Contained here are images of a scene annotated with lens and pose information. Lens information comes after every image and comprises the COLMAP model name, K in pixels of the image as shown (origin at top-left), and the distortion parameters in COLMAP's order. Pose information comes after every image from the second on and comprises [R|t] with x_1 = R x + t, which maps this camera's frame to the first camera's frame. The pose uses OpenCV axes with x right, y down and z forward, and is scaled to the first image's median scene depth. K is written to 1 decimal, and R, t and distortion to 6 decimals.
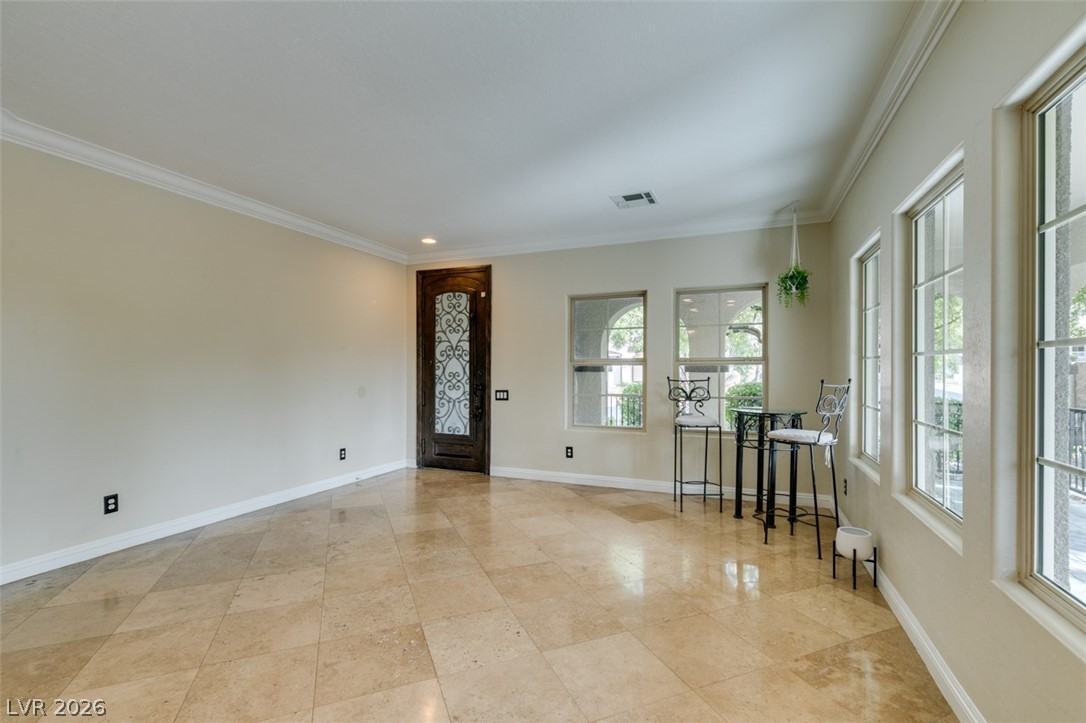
lens RADIAL K [[485.6, 0, 539.4], [0, 485.6, 366.1], [0, 0, 1]] dist [0.002887, -0.001063]
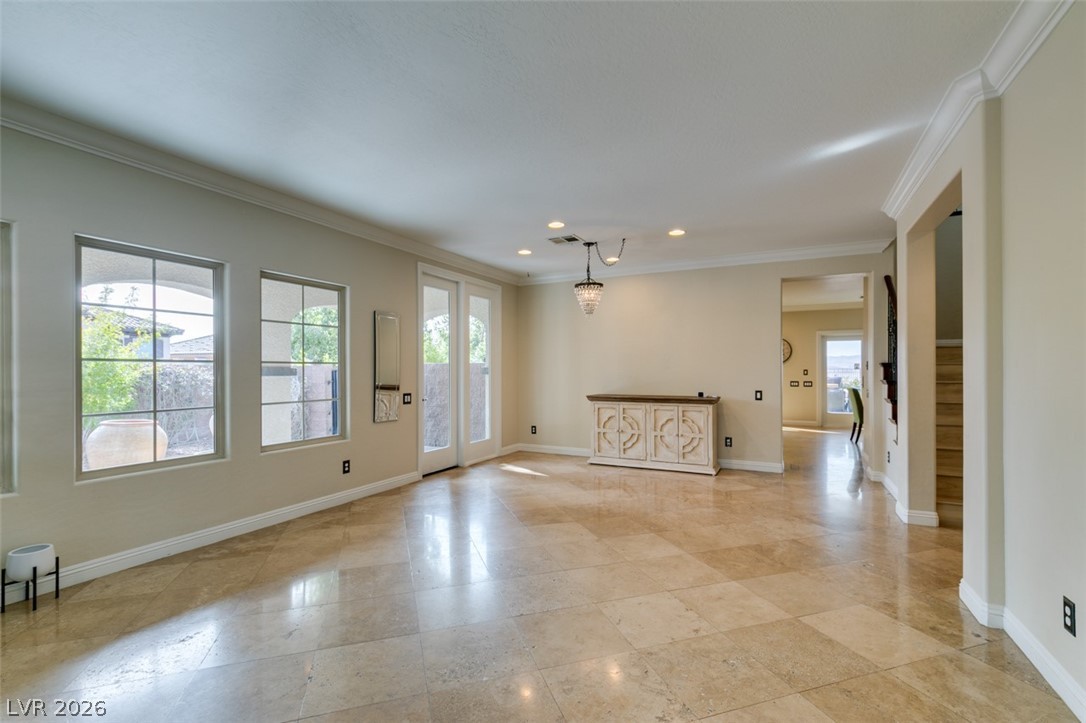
lens RADIAL K [[485.3, 0, 541.9], [0, 485.3, 369.9], [0, 0, 1]] dist [0.002146, -0.000620]
pose [[-0.997685, 0.002042, 0.067979, -0.191959], [0.001995, 0.999998, -0.000758, 0.002044], [-0.067981, -0.000621, -0.997686, 0.939946]]
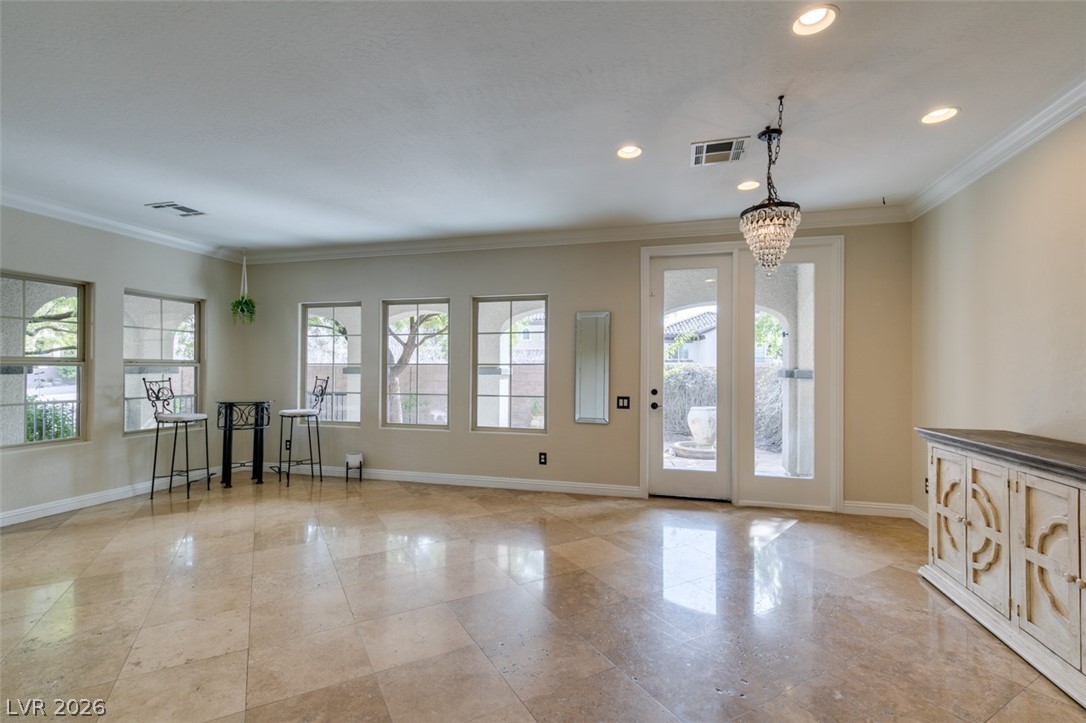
lens RADIAL K [[488.6, 0, 544.1], [0, 488.6, 367.1], [0, 0, 1]] dist [0.005450, -0.000607]
pose [[-0.137620, 0.007185, 0.990459, -0.707584], [-0.006443, 0.999946, -0.008149, 0.002079], [-0.990464, -0.007503, -0.137566, 0.263489]]
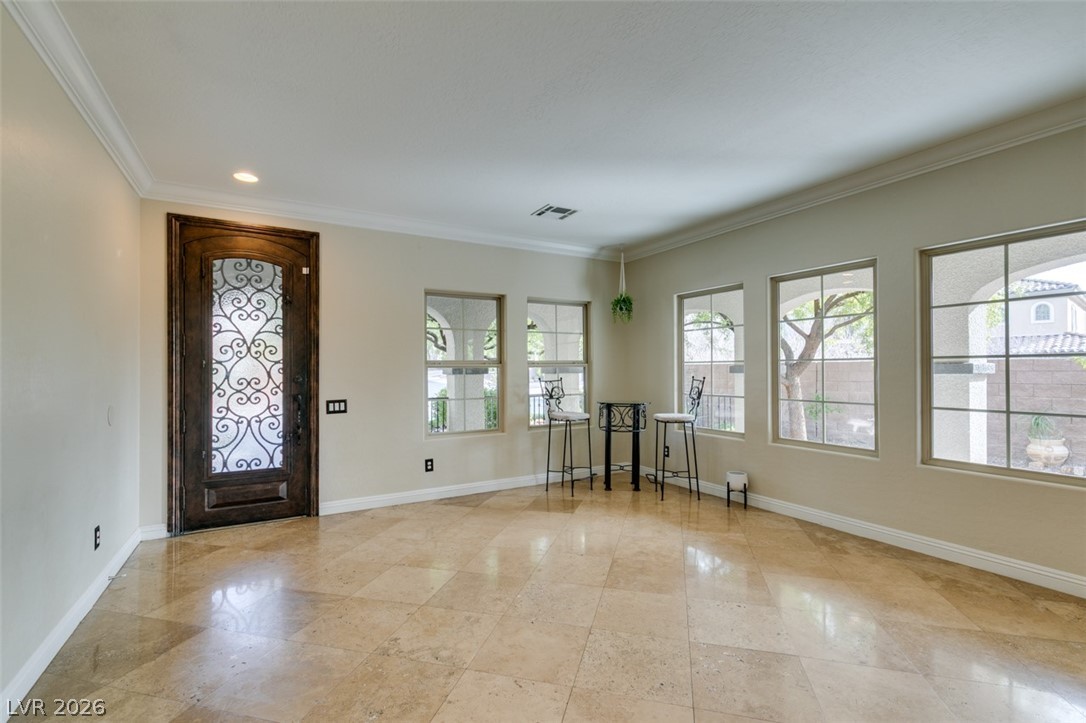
lens RADIAL K [[485.6, 0, 539.4], [0, 485.6, 366.1], [0, 0, 1]] dist [0.002887, -0.001063]
pose [[0.605237, 0.002976, 0.796040, -0.496607], [0.003651, 0.999972, -0.006514, 0.002259], [-0.796037, 0.006848, 0.605209, 0.282763]]
